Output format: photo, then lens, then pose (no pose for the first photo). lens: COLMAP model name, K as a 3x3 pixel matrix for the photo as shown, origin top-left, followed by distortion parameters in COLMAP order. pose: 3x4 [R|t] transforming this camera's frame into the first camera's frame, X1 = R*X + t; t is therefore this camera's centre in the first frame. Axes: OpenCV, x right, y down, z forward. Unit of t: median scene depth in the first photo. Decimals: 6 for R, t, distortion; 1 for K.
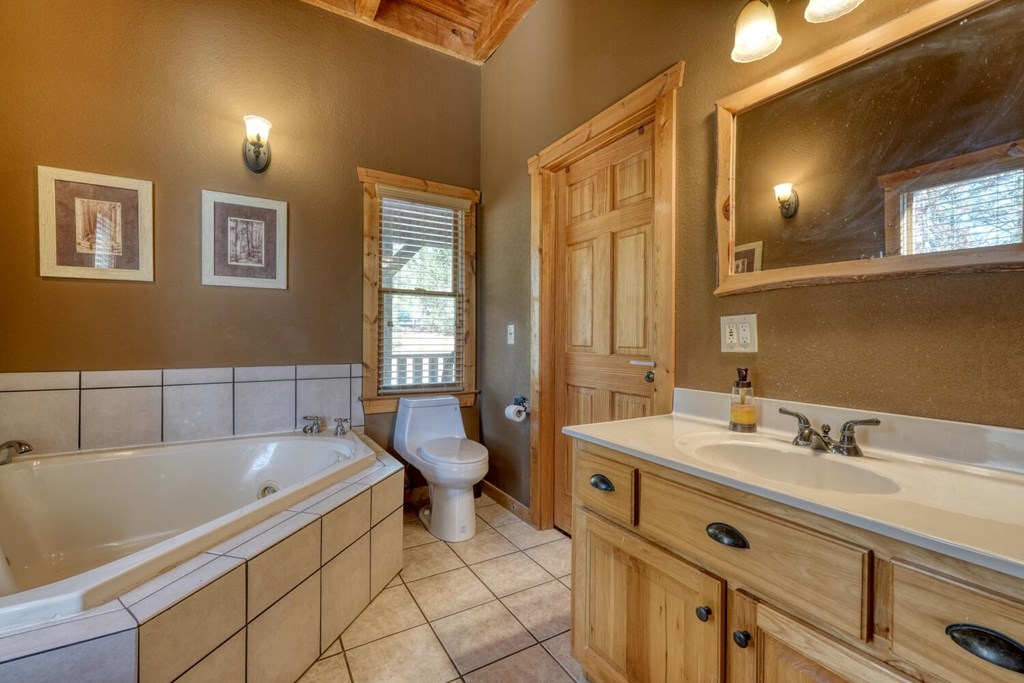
lens RADIAL K [[434.6, 0, 511.8], [0, 434.6, 340.0], [0, 0, 1]] dist [-0.008179, 0.002920]
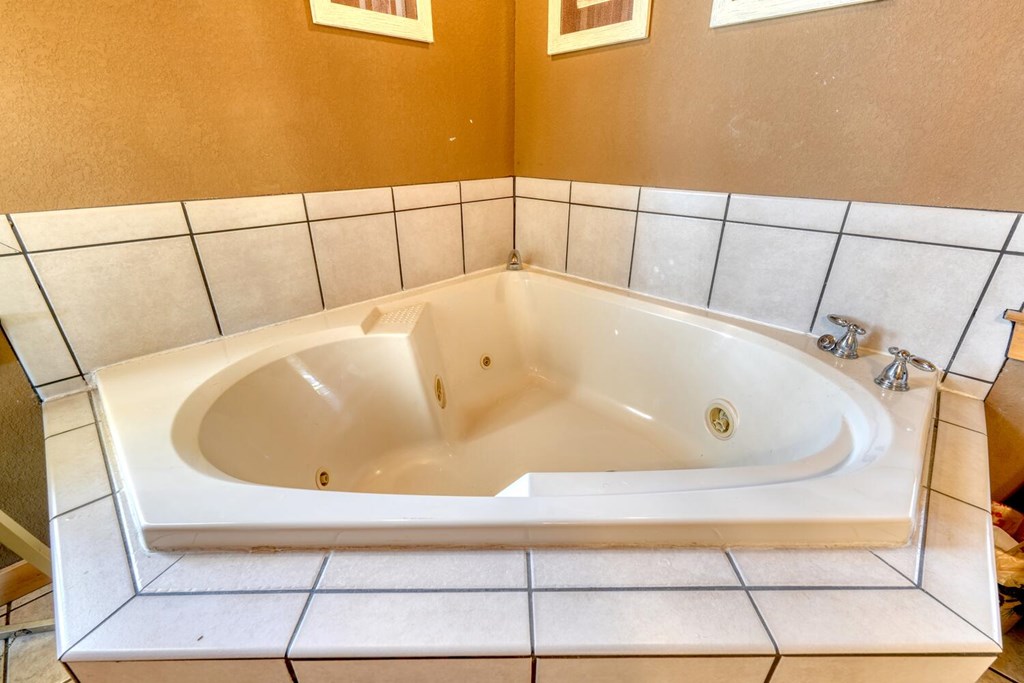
lens RADIAL K [[434.6, 0, 519.5], [0, 434.6, 340.4], [0, 0, 1]] dist [-0.008179, 0.002920]
pose [[0.265111, 0.390570, -0.881573, -0.136515], [-0.014692, 0.915819, 0.401323, 0.015260], [0.964106, -0.093443, 0.248532, 0.546302]]
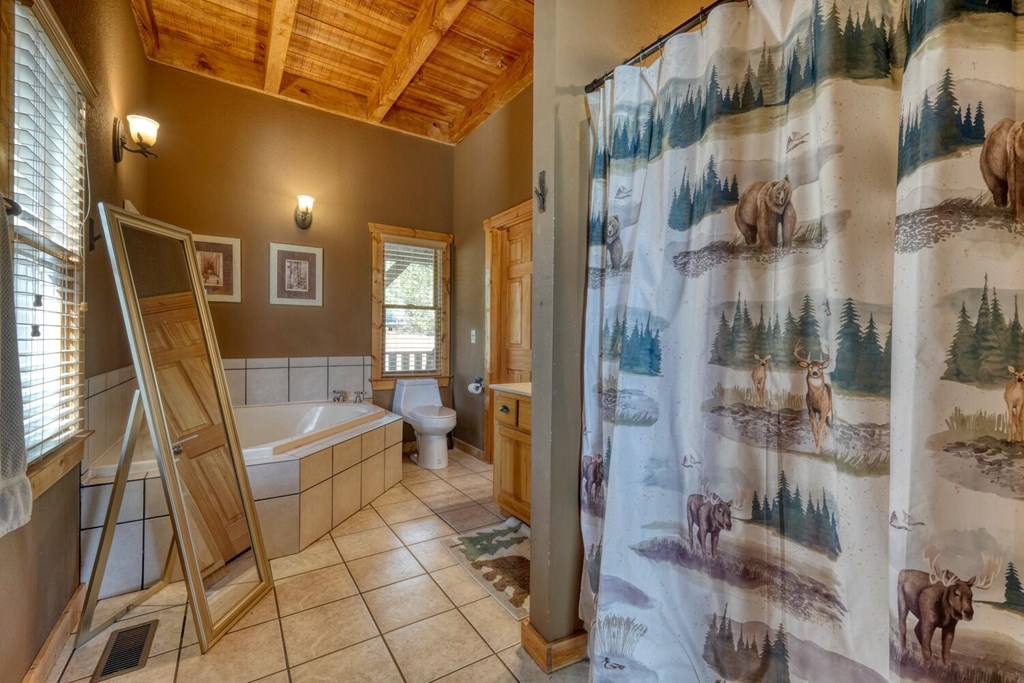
lens RADIAL K [[434.6, 0, 513.2], [0, 434.6, 337.5], [0, 0, 1]] dist [-0.008179, 0.002920]
pose [[0.999014, 0.001688, 0.044369, 0.076126], [-0.001457, 0.999985, -0.005250, -0.001049], [-0.044377, 0.005180, 0.999001, -0.533412]]
